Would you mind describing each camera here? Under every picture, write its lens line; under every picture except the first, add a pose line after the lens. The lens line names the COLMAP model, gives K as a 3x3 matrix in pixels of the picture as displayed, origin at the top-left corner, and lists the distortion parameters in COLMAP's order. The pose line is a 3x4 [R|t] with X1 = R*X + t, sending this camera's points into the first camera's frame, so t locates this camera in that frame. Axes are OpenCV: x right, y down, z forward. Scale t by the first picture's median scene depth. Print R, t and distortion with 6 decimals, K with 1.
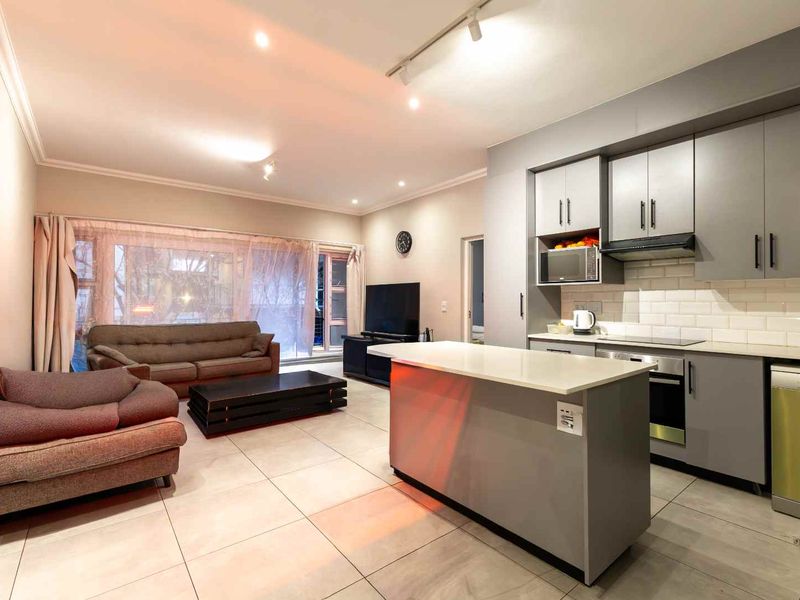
lens RADIAL K [[388.0, 0, 399.8], [0, 388.0, 297.6], [0, 0, 1]] dist [0.002868, 0.002008]
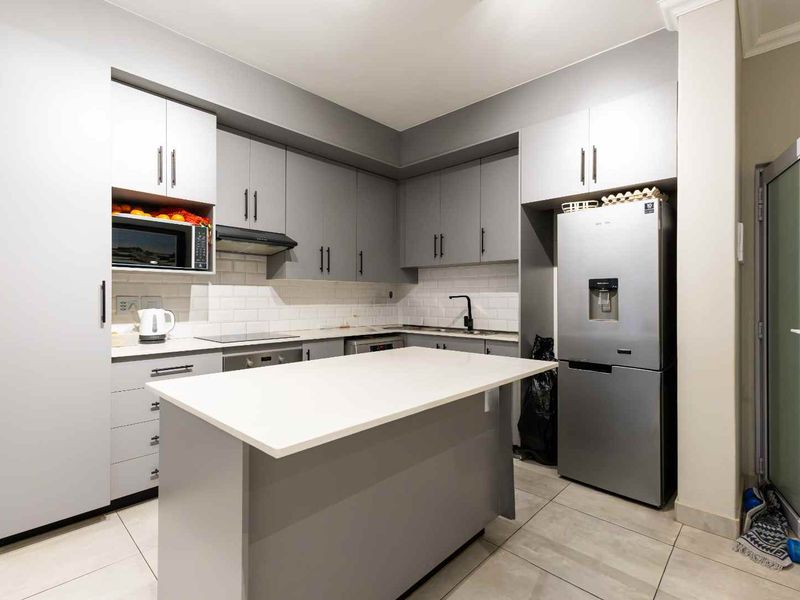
lens RADIAL K [[388.0, 0, 399.6], [0, 388.0, 296.7], [0, 0, 1]] dist [0.002868, 0.002008]
pose [[-0.139913, 0.002710, 0.990160, -0.332764], [-0.011950, 0.999919, -0.004425, 0.008768], [-0.990092, -0.012451, -0.139869, 0.714471]]
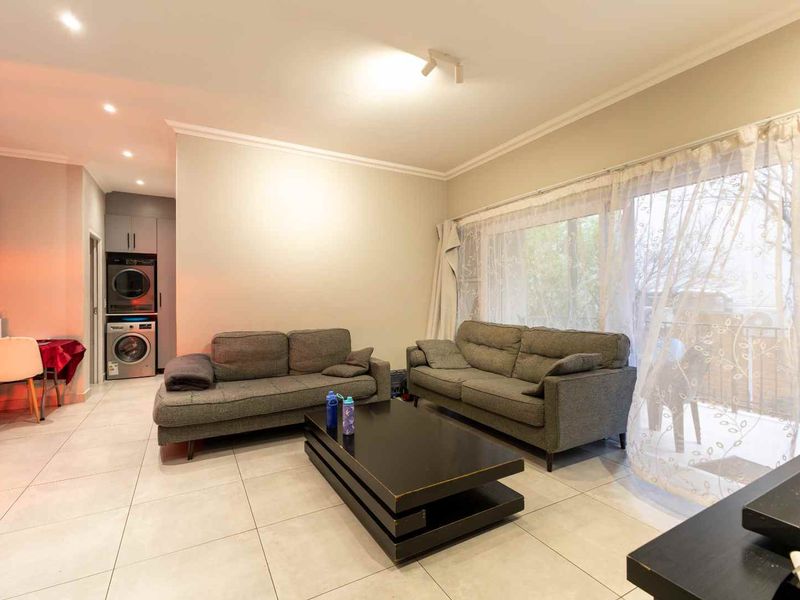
lens RADIAL K [[388.0, 0, 398.2], [0, 388.0, 301.1], [0, 0, 1]] dist [0.002868, 0.002008]
pose [[-0.162460, 0.007125, -0.986689, 0.327098], [0.012278, 0.999911, 0.005199, 0.016029], [0.986639, -0.011270, -0.162533, 1.383611]]
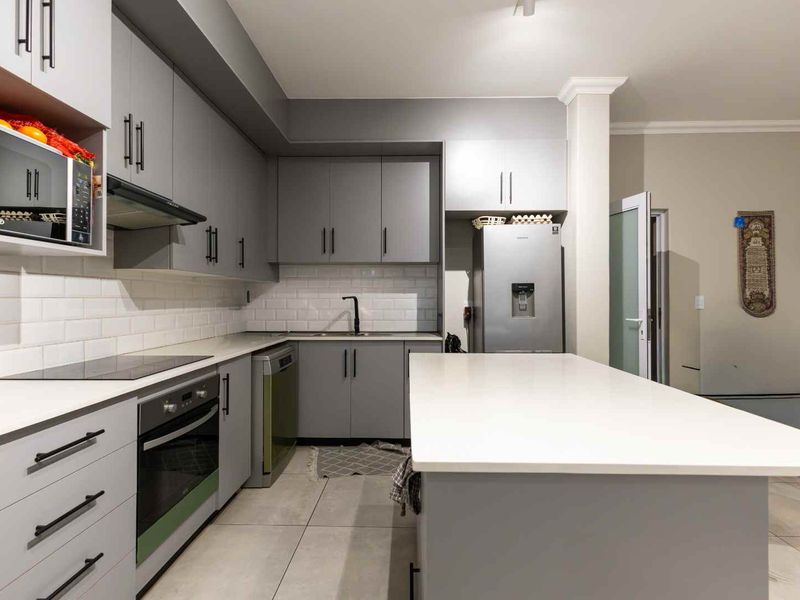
lens RADIAL K [[388.0, 0, 400.3], [0, 388.0, 297.6], [0, 0, 1]] dist [0.002868, 0.002008]
pose [[-0.765620, 0.001778, 0.643290, -0.023186], [-0.007538, 0.999903, -0.011736, 0.013078], [-0.643248, -0.013835, -0.765533, 1.098240]]
